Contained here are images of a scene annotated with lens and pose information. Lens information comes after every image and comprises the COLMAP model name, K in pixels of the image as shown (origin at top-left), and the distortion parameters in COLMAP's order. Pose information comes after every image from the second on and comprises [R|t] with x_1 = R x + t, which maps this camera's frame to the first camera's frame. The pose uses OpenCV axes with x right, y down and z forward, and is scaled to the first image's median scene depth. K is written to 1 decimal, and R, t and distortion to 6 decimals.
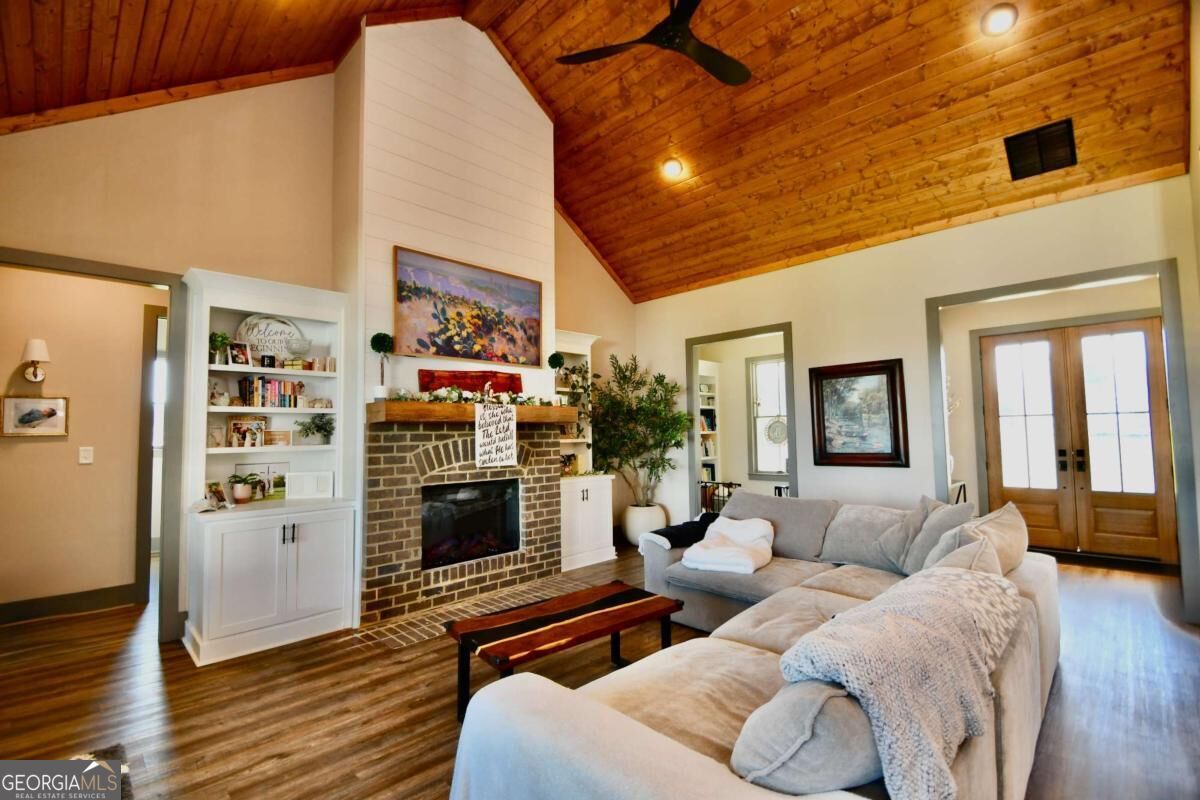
lens RADIAL K [[523.7, 0, 591.0], [0, 523.7, 395.1], [0, 0, 1]] dist [-0.000739, -0.007319]
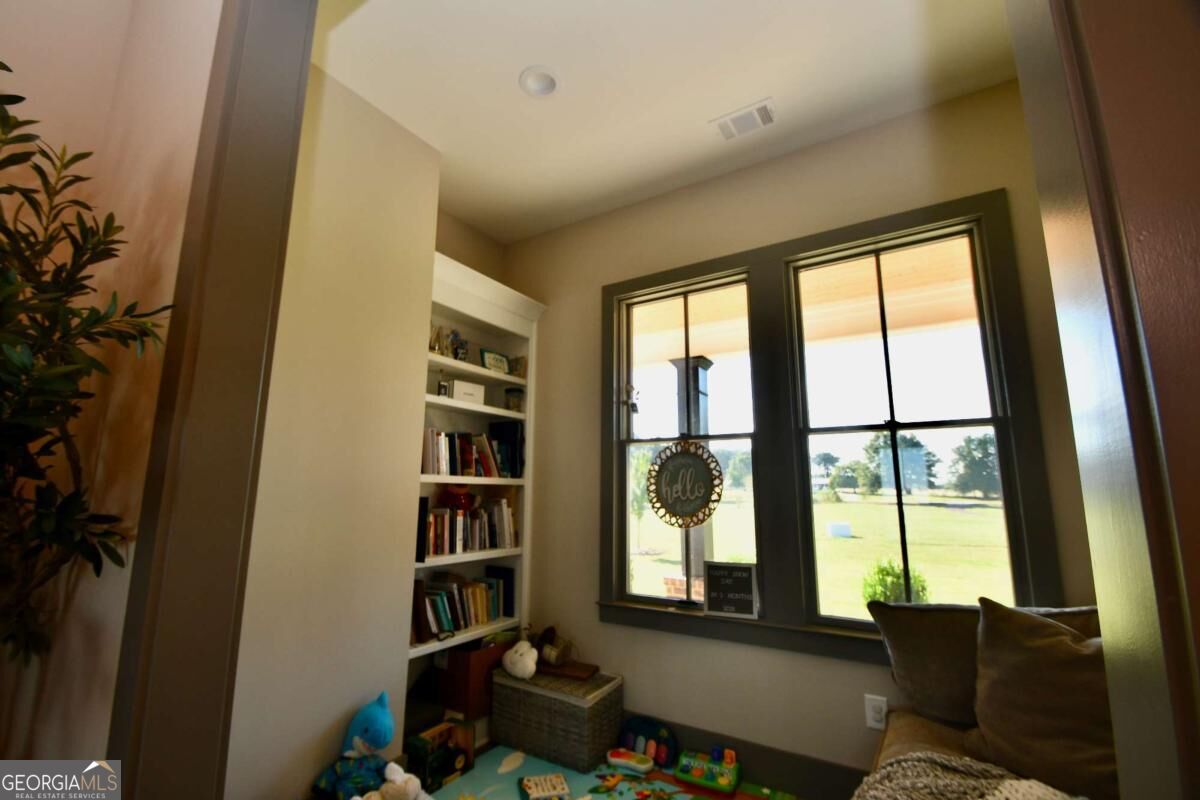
lens RADIAL K [[523.7, 0, 599.0], [0, 523.7, 400.6], [0, 0, 1]] dist [-0.000739, -0.007319]
pose [[0.978394, 0.048752, 0.200918, 0.429980], [-0.027299, 0.993755, -0.108197, 0.106643], [-0.204938, 0.100375, 0.973615, 1.244574]]
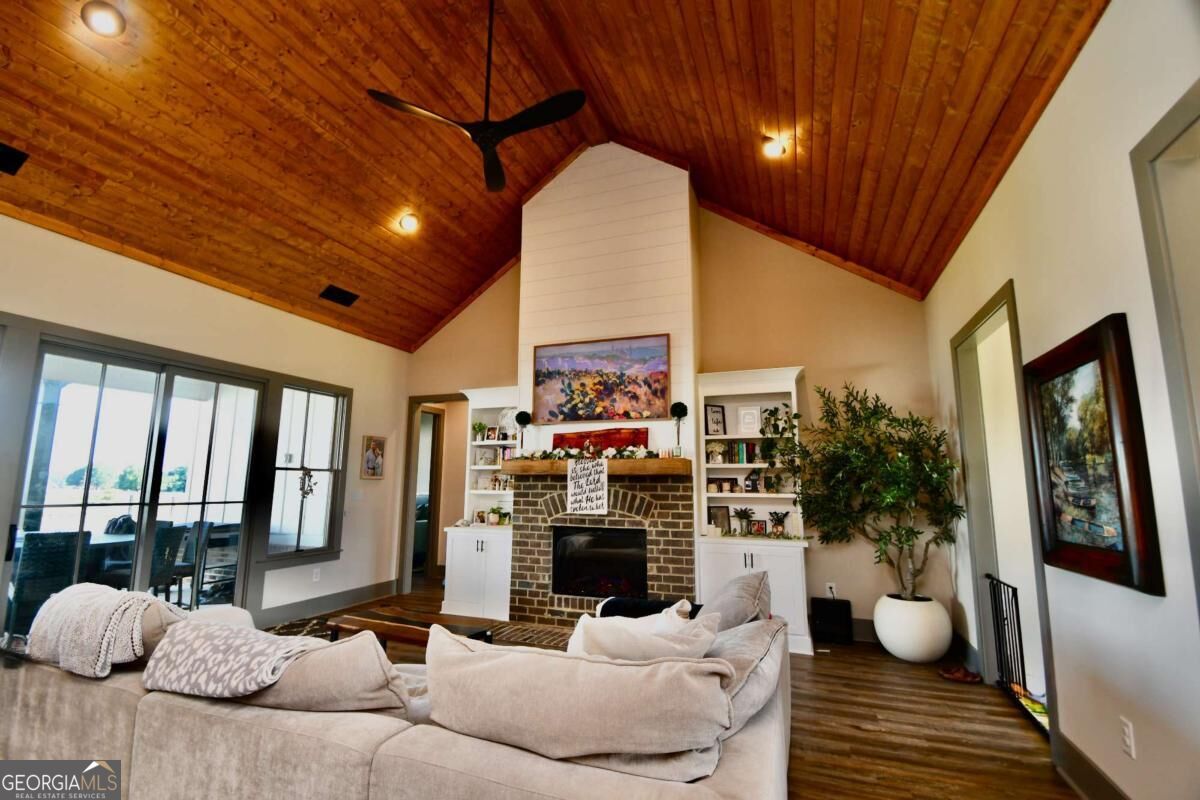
lens RADIAL K [[523.7, 0, 596.0], [0, 523.7, 402.0], [0, 0, 1]] dist [-0.000739, -0.007319]
pose [[0.418431, -0.125359, -0.899556, 0.860150], [0.052774, 0.992111, -0.113710, 0.024618], [0.906714, 0.000106, 0.421746, 0.529391]]
